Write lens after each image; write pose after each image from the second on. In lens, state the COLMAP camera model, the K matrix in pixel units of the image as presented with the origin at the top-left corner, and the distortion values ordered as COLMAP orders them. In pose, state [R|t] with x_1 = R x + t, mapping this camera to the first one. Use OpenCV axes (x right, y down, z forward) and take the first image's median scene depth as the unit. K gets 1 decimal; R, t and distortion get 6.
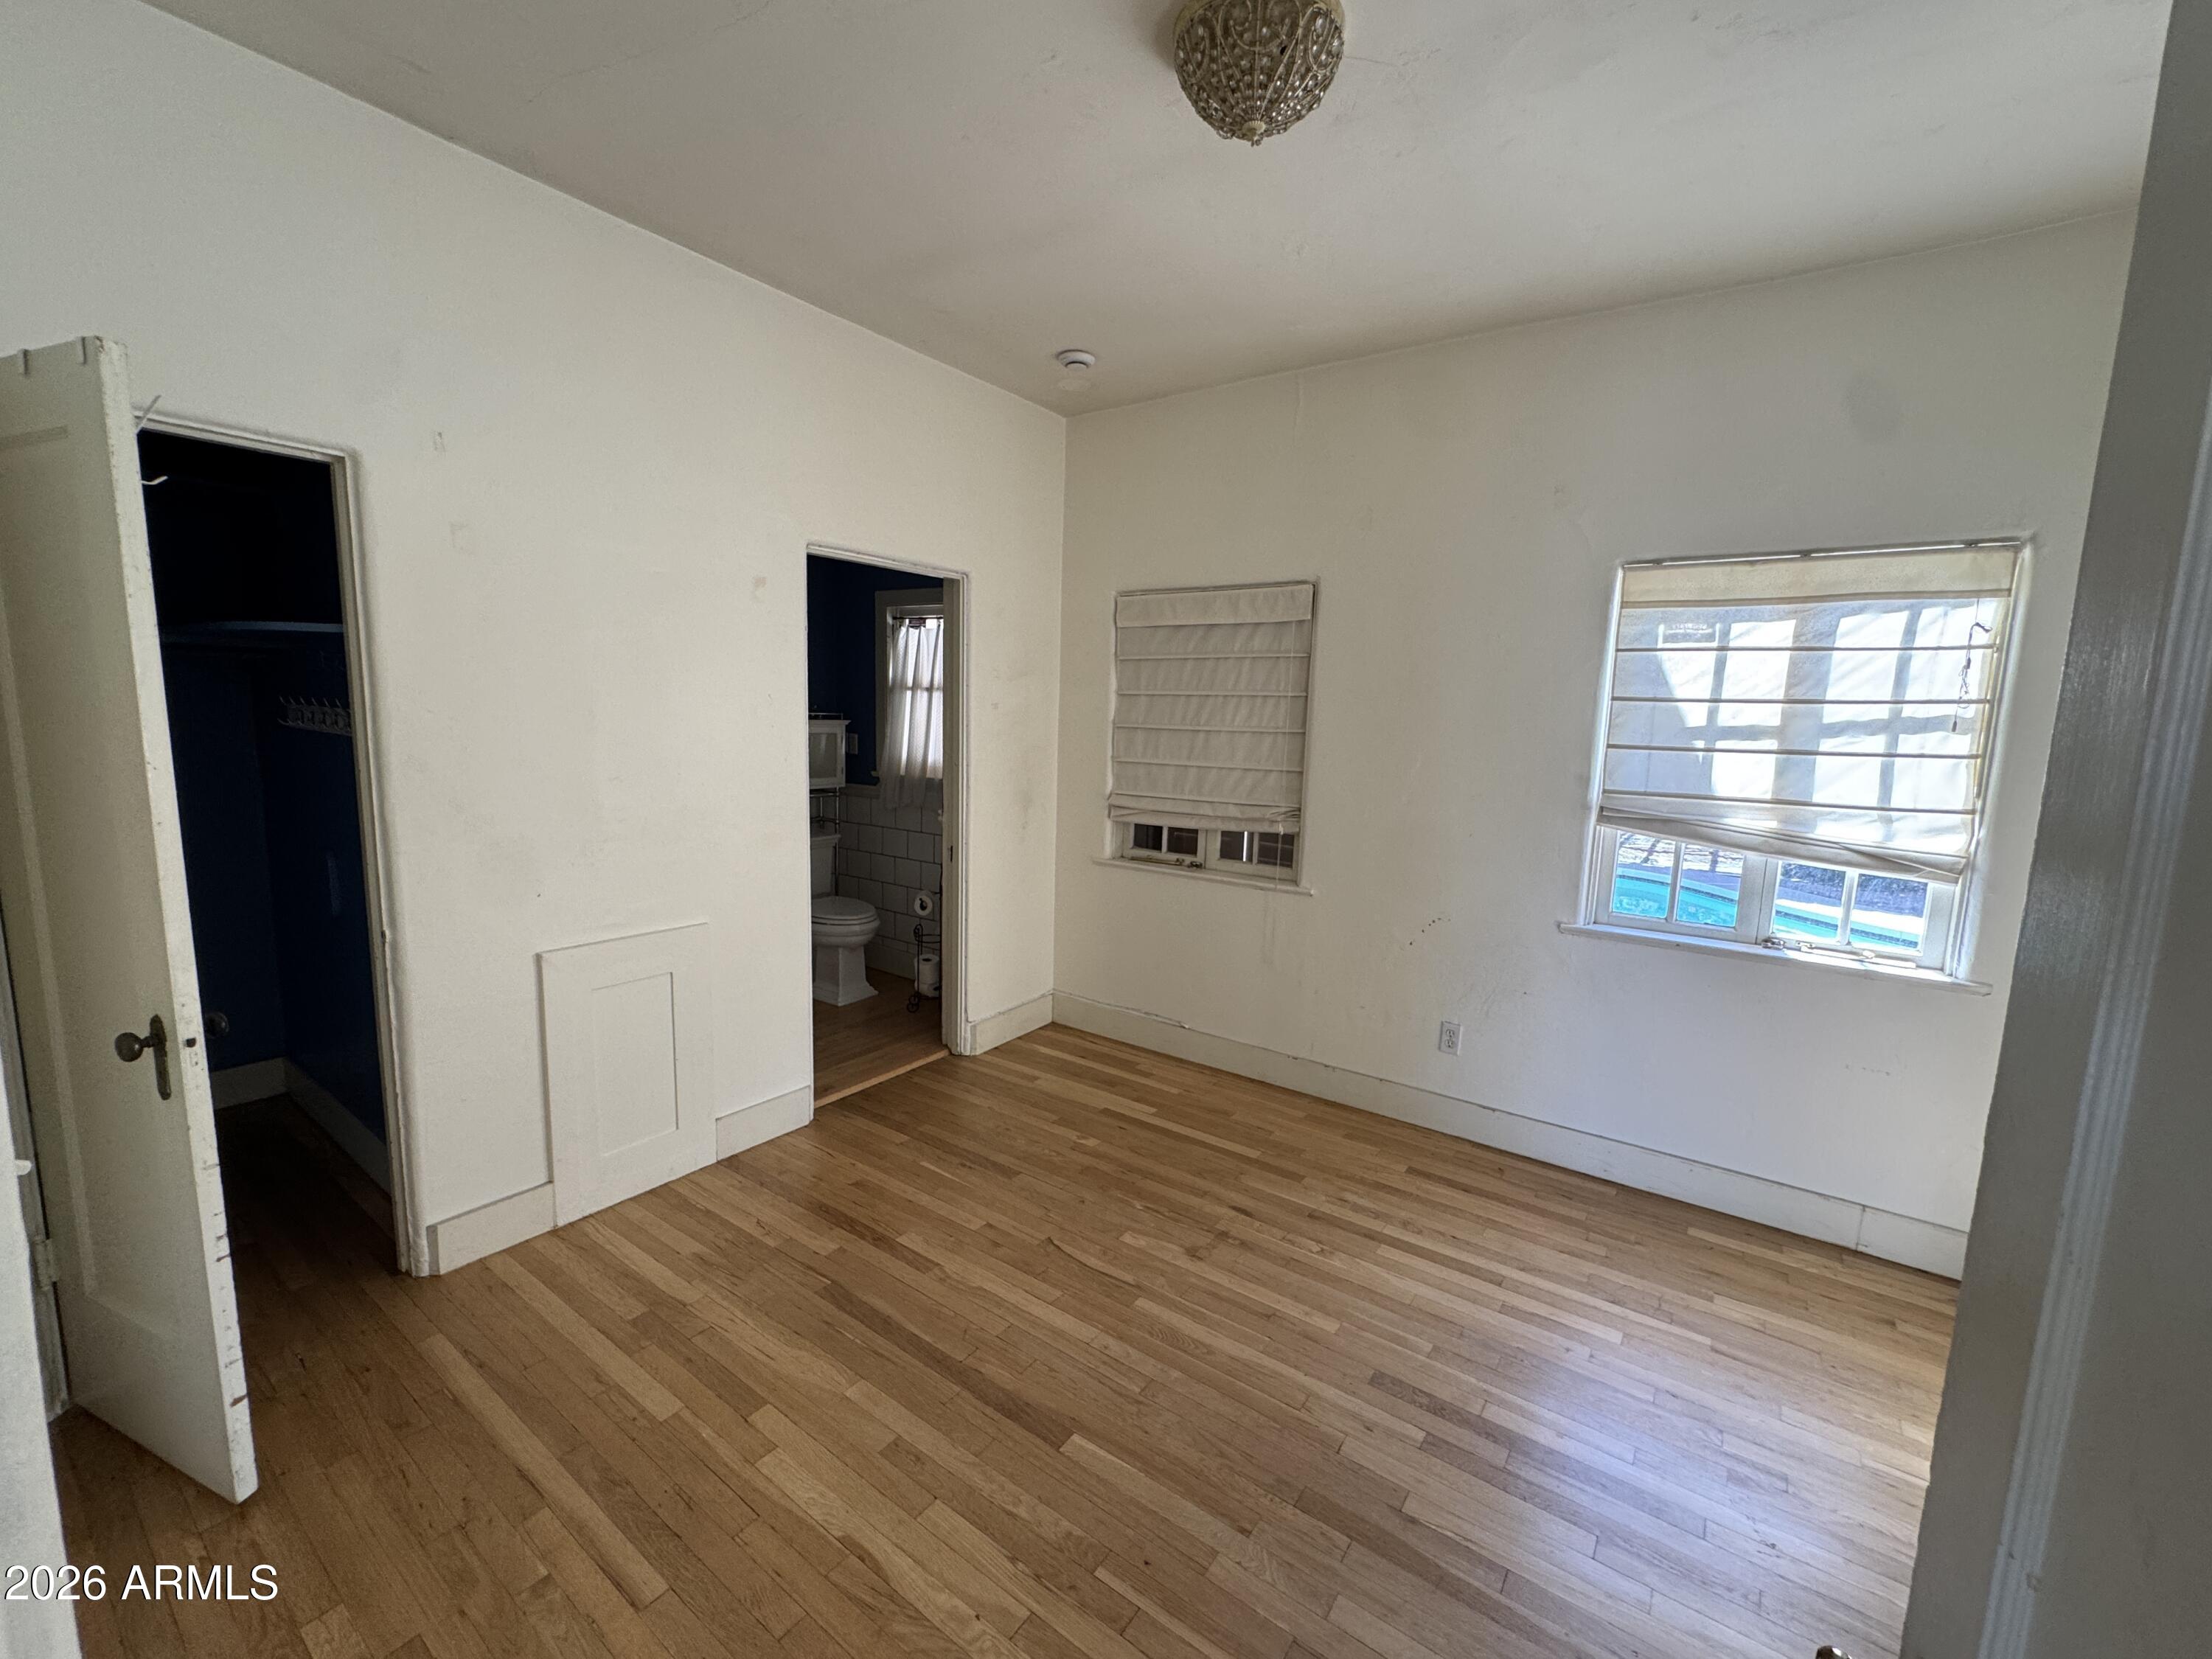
lens RADIAL K [[902.8, 0, 1102.5], [0, 902.8, 830.9], [0, 0, 1]] dist [0.002002, 0.000011]
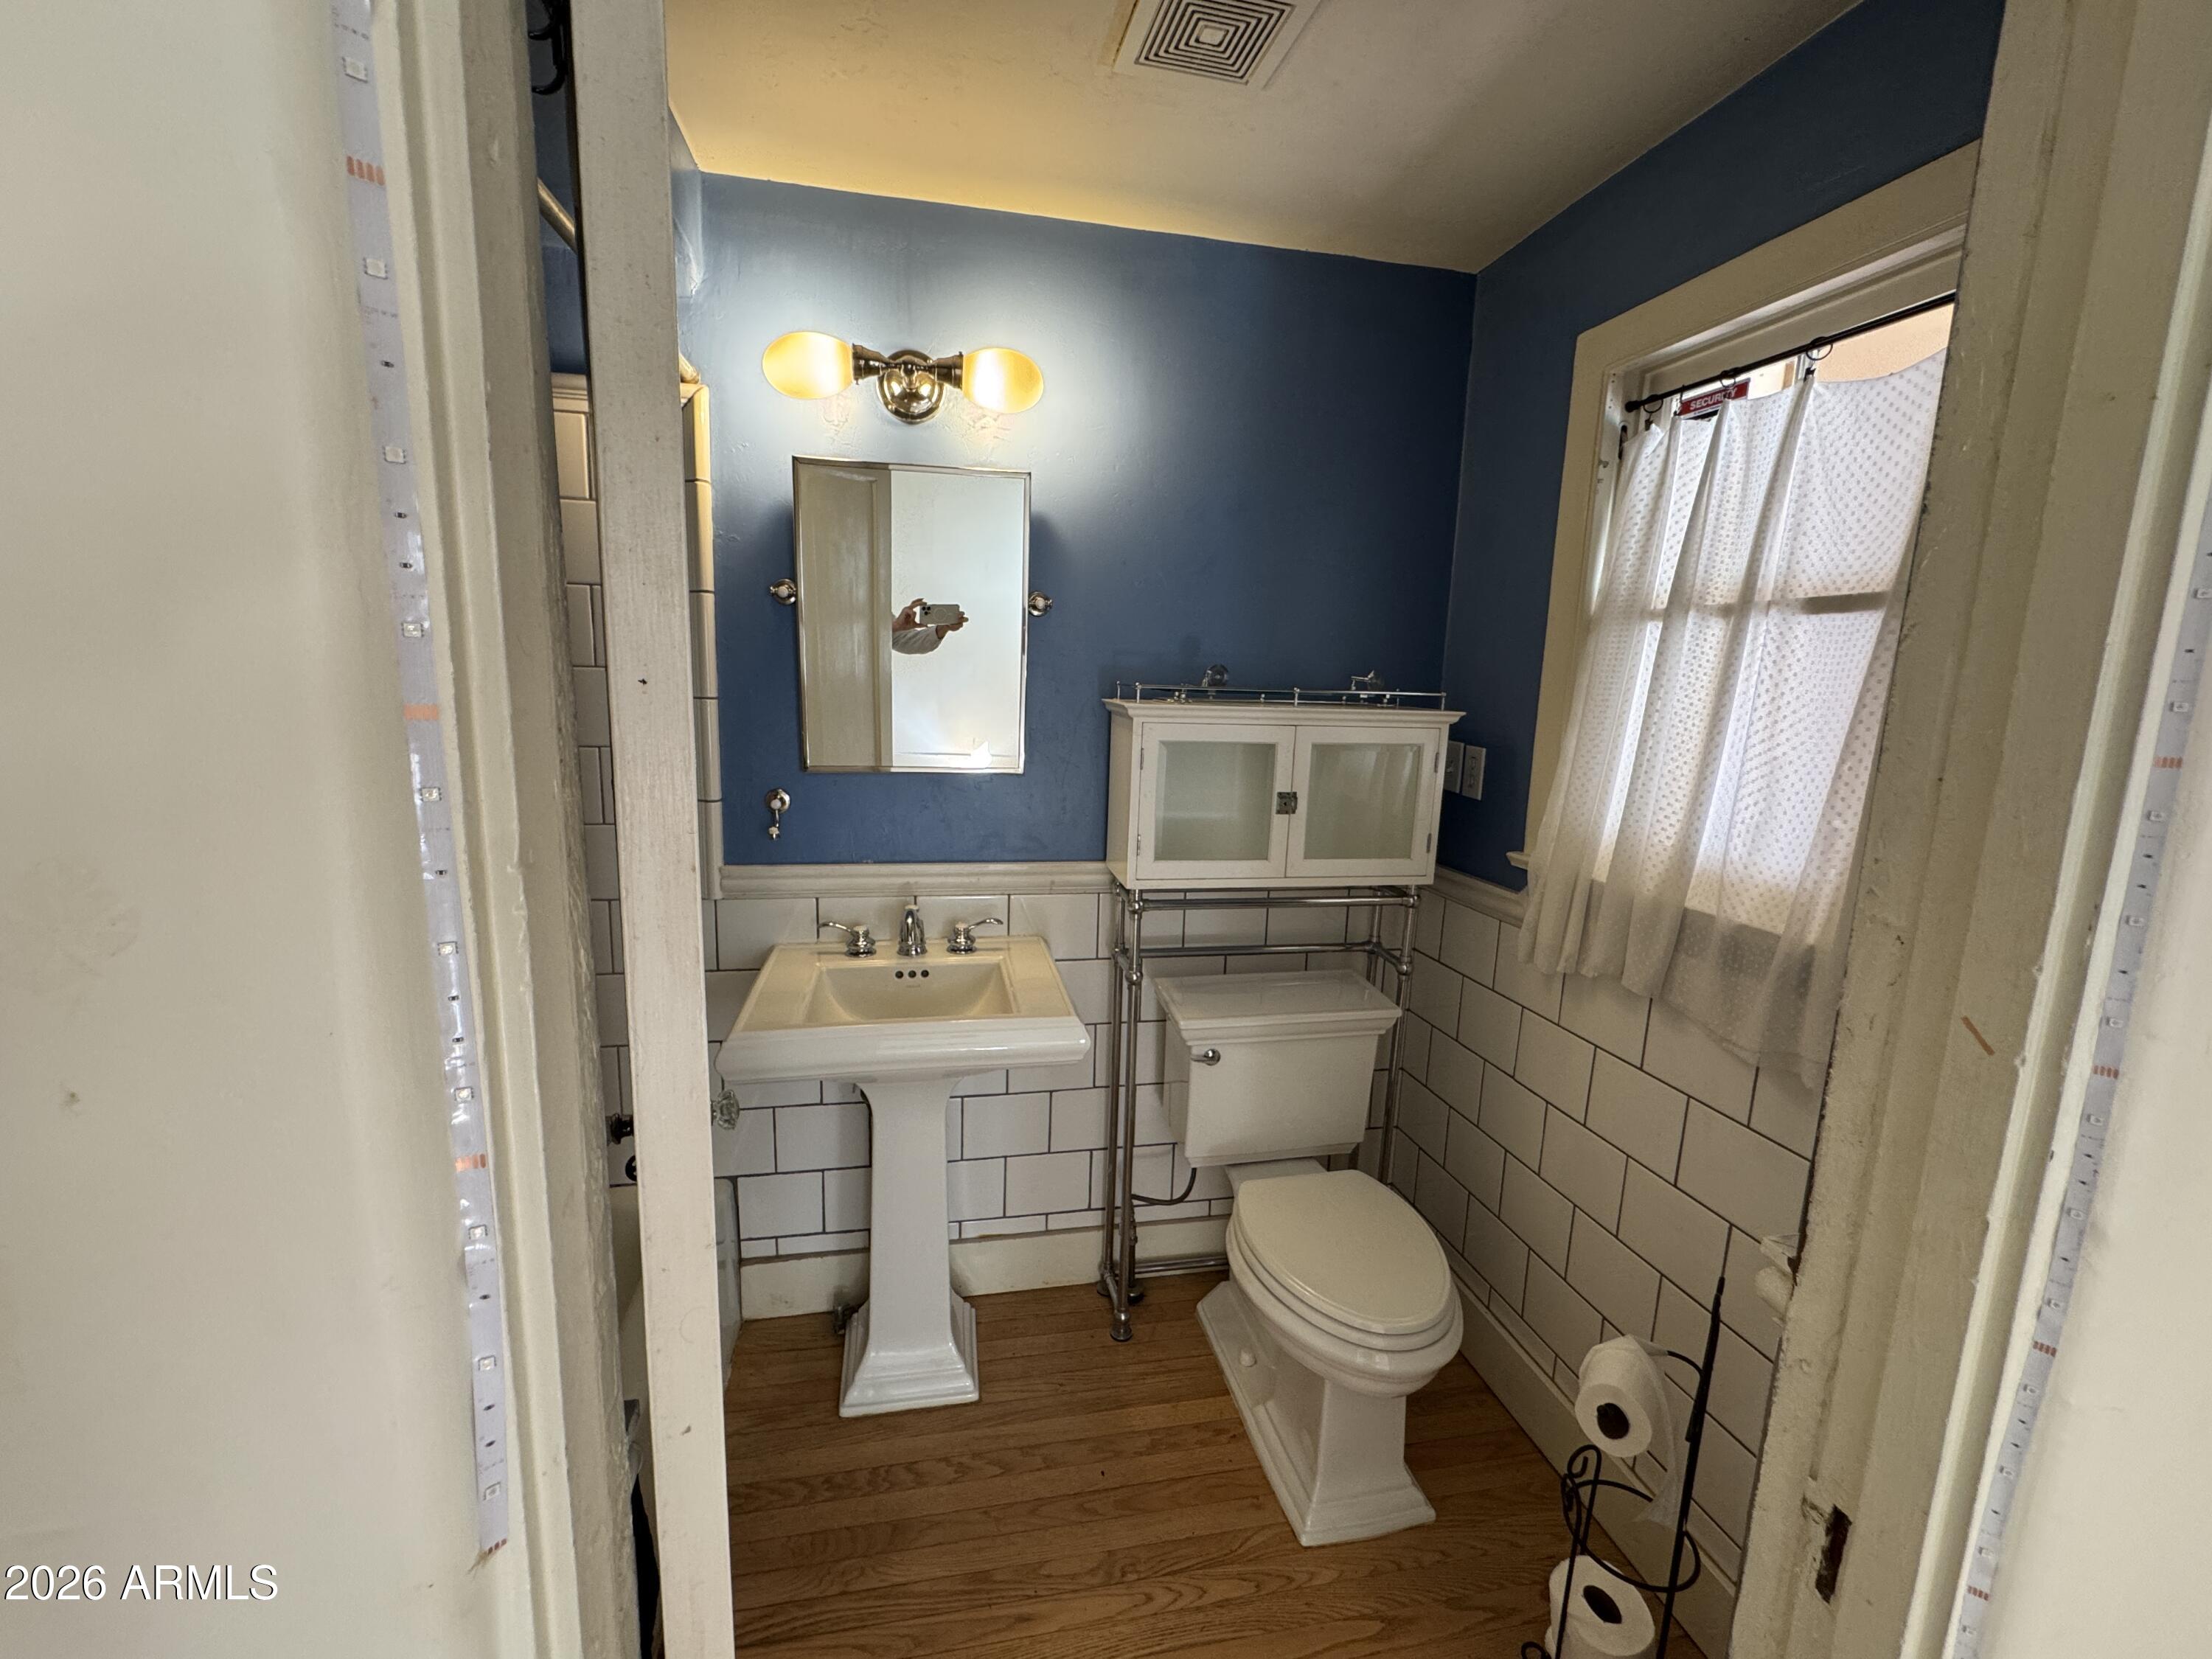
lens RADIAL K [[902.8, 0, 1102.6], [0, 902.8, 825.9], [0, 0, 1]] dist [0.002002, 0.000011]
pose [[0.734813, 0.104129, -0.670229, -0.135863], [-0.094880, 0.994210, 0.050440, -0.081710], [0.671601, 0.026527, 0.740438, 0.635421]]
